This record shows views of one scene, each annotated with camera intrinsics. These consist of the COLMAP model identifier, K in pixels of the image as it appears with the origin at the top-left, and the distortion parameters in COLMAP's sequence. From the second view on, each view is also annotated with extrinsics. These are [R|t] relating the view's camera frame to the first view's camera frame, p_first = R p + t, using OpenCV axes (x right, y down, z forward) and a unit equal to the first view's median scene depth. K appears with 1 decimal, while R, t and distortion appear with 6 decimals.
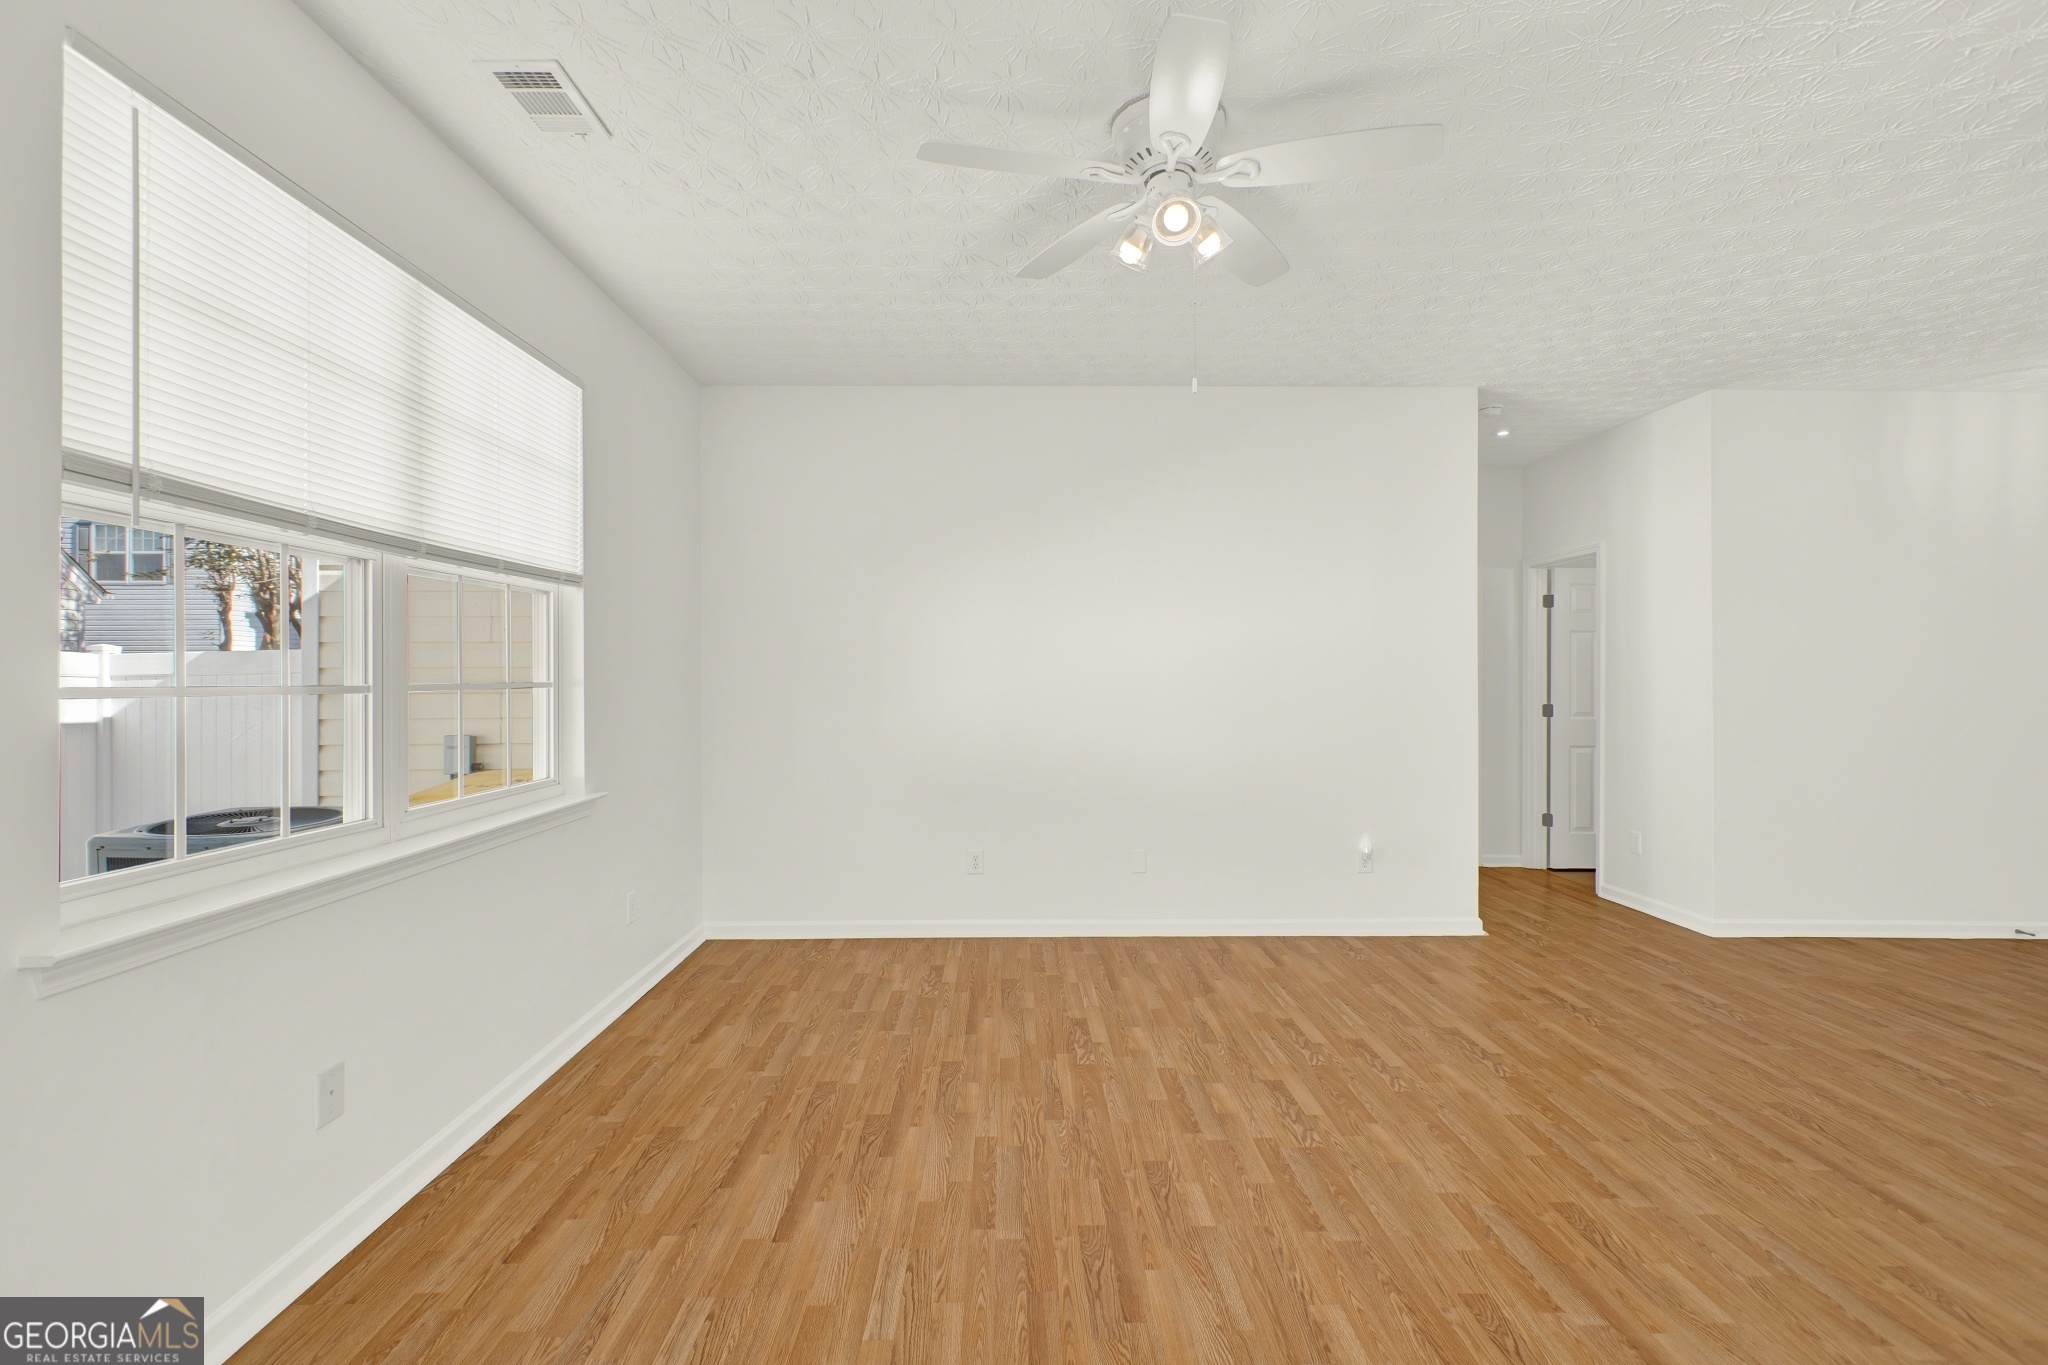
lens RADIAL K [[913.2, 0, 1013.5], [0, 913.2, 678.3], [0, 0, 1]] dist [-0.002093, 0.000324]
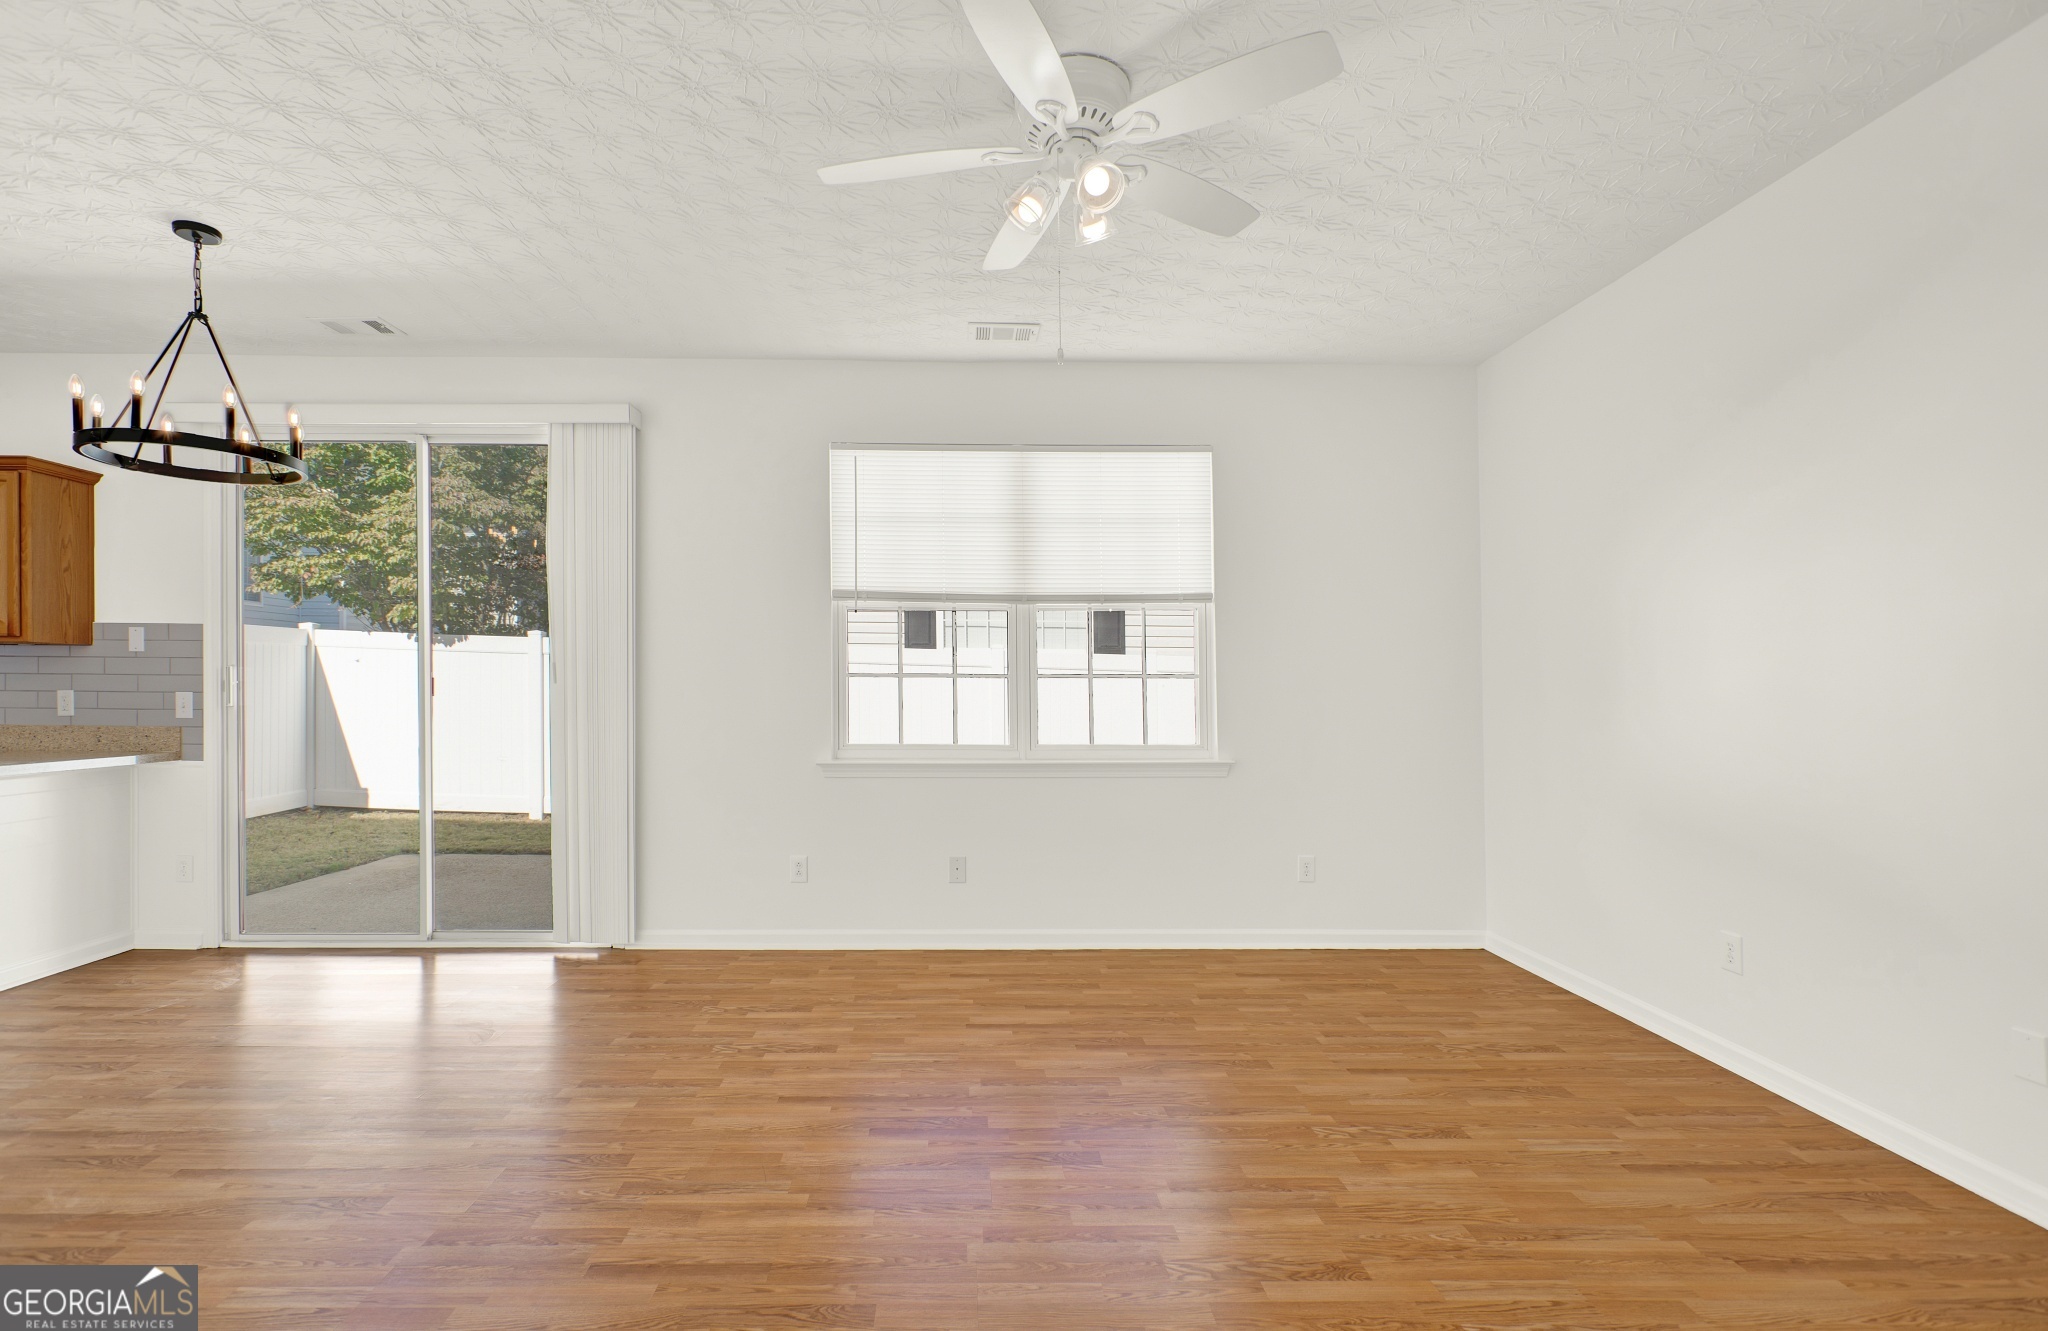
lens RADIAL K [[901.2, 0, 965.3], [0, 901.2, 695.9], [0, 0, 1]] dist [-0.002032, 0.000060]
pose [[0.006517, 0.013619, -0.999886, 0.997042], [-0.004764, 0.999896, 0.013588, 0.022791], [0.999967, 0.004675, 0.006581, 0.765934]]
